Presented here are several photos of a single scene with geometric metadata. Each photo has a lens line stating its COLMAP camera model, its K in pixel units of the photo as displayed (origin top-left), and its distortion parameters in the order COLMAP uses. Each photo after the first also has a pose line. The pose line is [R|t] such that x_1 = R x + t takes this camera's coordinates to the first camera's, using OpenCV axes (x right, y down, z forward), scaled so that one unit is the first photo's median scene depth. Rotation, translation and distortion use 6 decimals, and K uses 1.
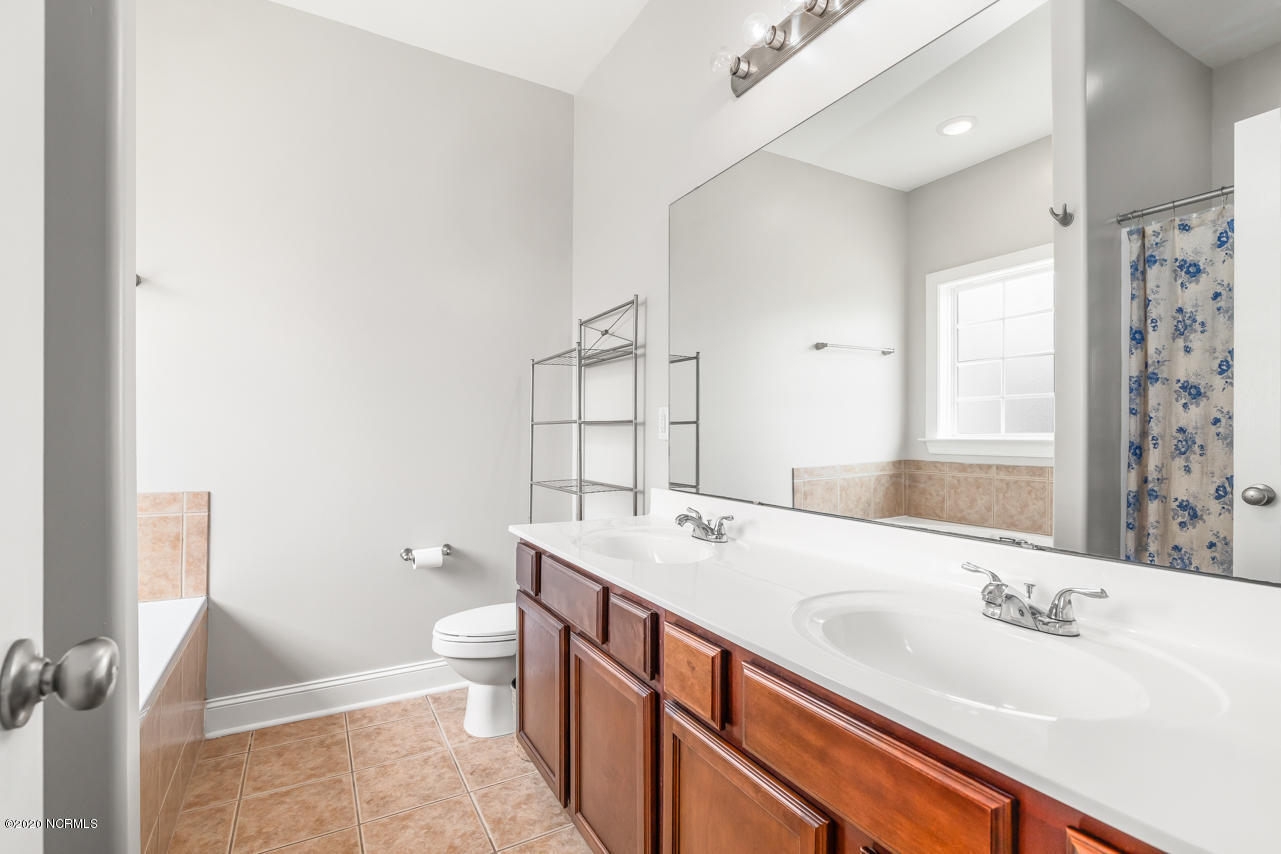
lens RADIAL K [[599.0, 0, 647.5], [0, 599.0, 432.3], [0, 0, 1]] dist [-0.001587, -0.000338]
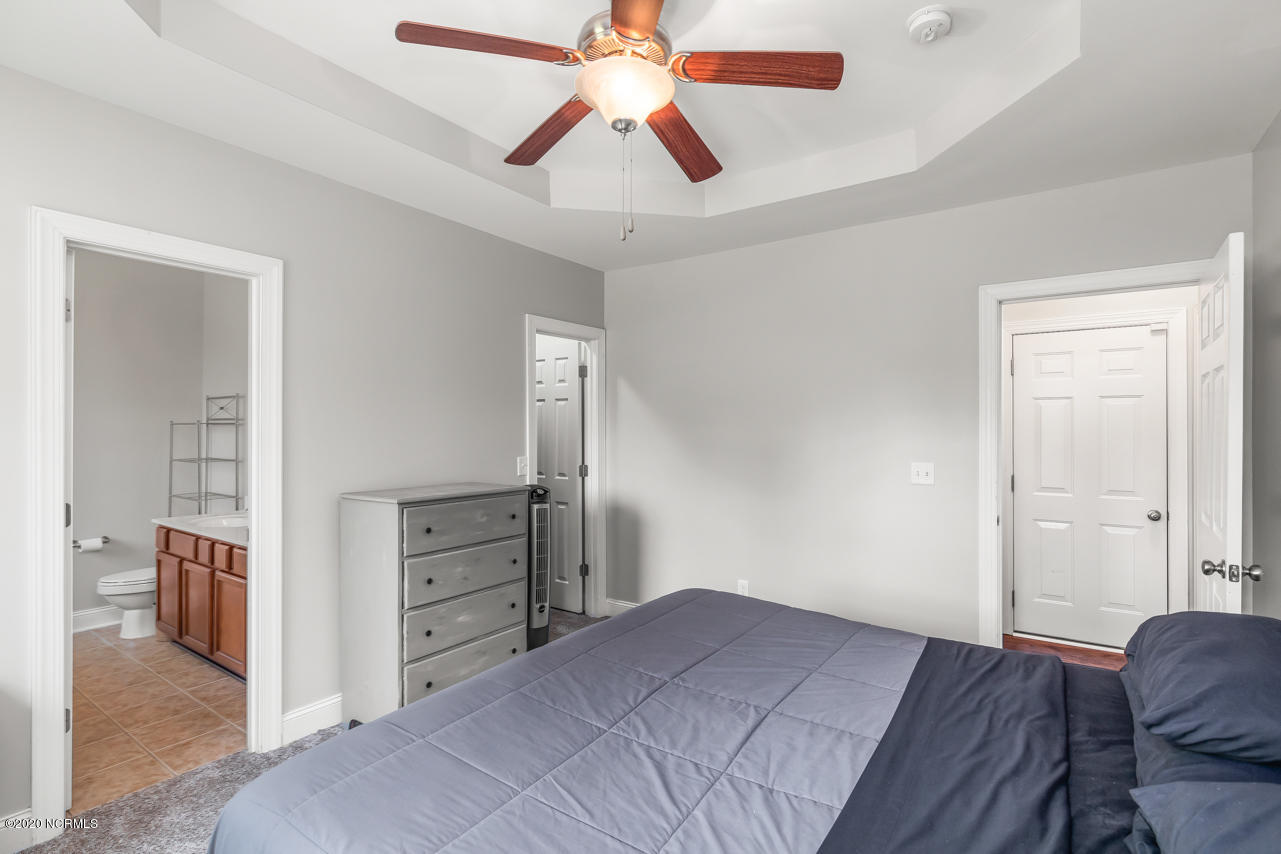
lens RADIAL K [[599.0, 0, 645.8], [0, 599.0, 425.1], [0, 0, 1]] dist [-0.001587, -0.000338]
pose [[0.901297, -0.000838, 0.433202, 0.348591], [0.003072, 0.999985, -0.004458, -0.126338], [-0.433192, 0.005348, 0.901286, -1.347688]]
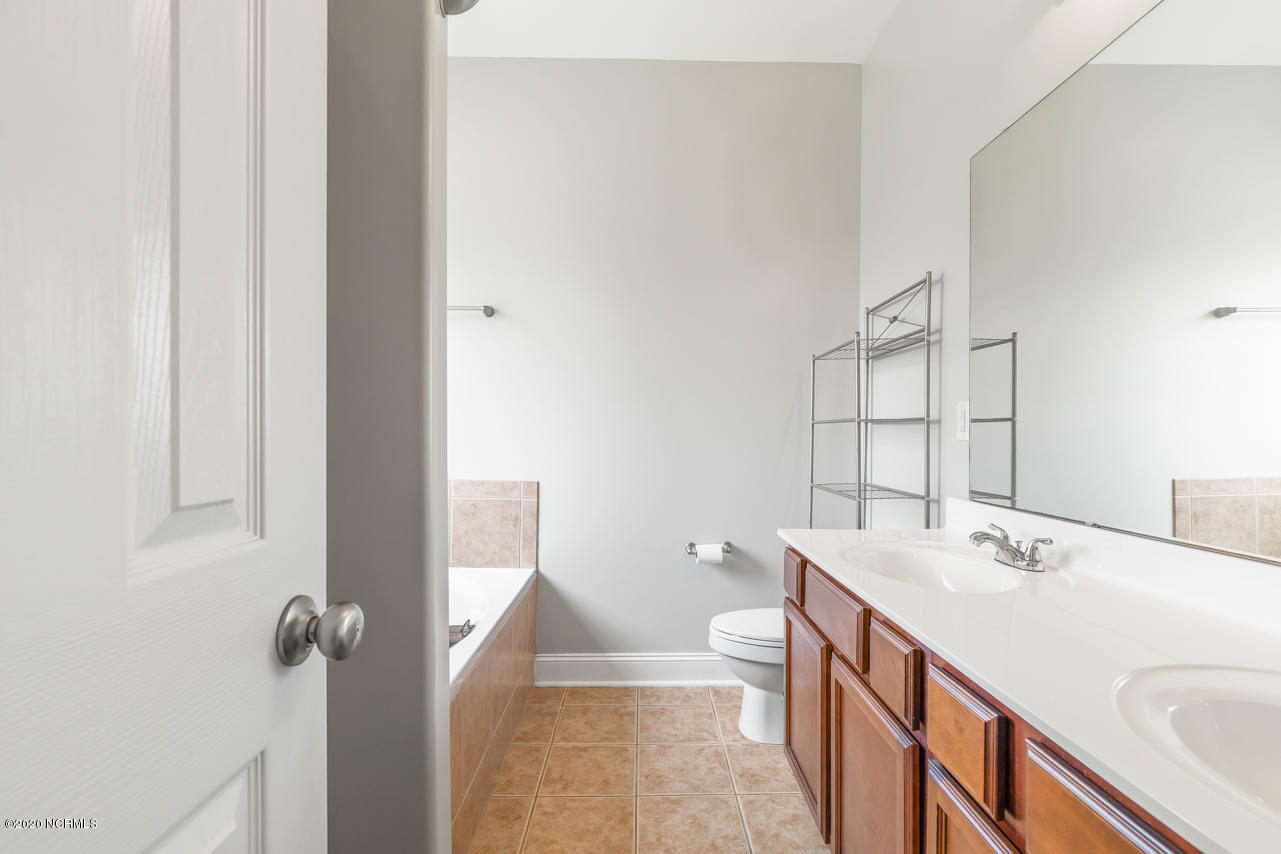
lens RADIAL K [[599.0, 0, 648.6], [0, 599.0, 434.9], [0, 0, 1]] dist [-0.001587, -0.000338]
pose [[0.876882, 0.000779, -0.480705, 0.045254], [0.001290, 0.999991, 0.003973, 0.000781], [0.480704, -0.004103, 0.876874, 0.054181]]
